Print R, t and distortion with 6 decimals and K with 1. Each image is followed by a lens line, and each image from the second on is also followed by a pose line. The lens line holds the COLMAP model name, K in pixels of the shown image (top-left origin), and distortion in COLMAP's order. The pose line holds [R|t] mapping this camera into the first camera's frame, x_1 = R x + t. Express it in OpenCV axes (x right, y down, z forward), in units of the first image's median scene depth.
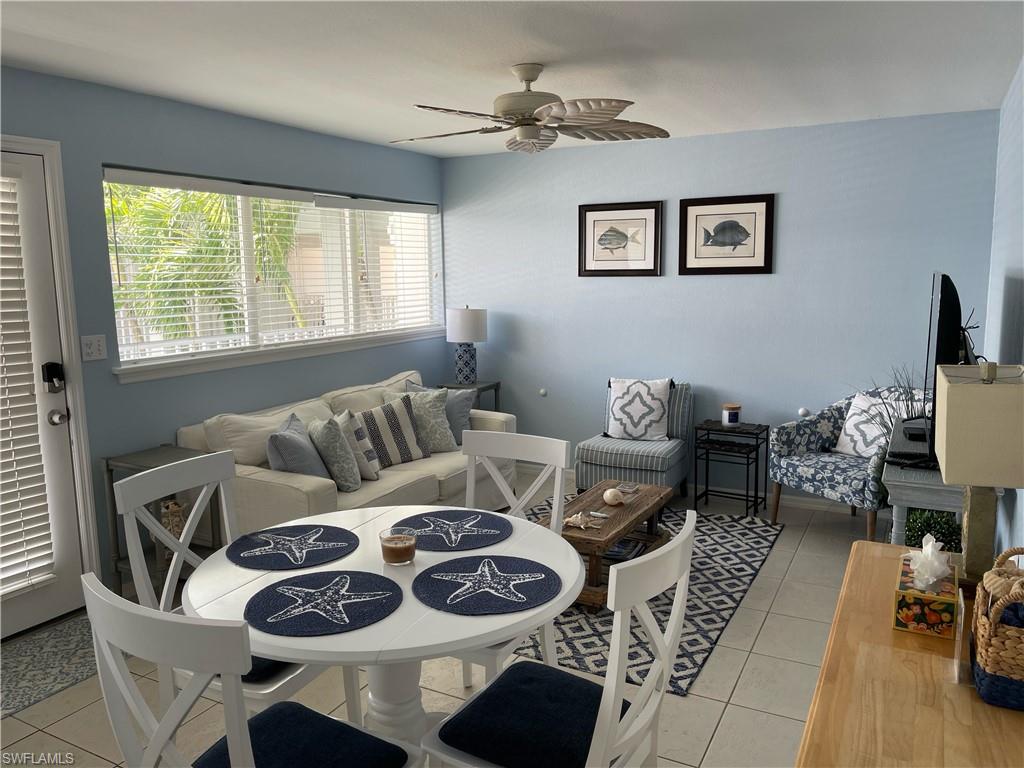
lens RADIAL K [[800.9, 0, 512.0], [0, 800.9, 384.0], [0, 0, 1]] dist [-0.004516, -0.004677]
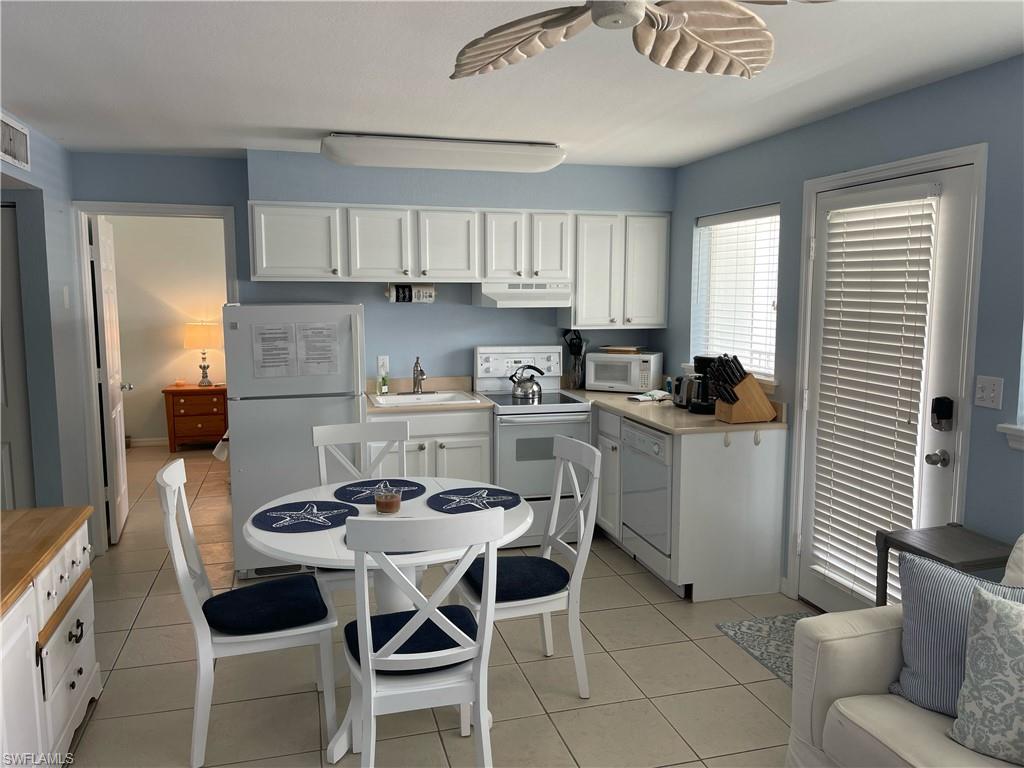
lens RADIAL K [[800.9, 0, 512.0], [0, 800.9, 384.0], [0, 0, 1]] dist [-0.004516, -0.004677]
pose [[-0.727504, 0.097362, -0.679160, 0.399435], [-0.091456, 0.967285, 0.236632, -0.218016], [0.679980, 0.234264, -0.694800, 1.340882]]
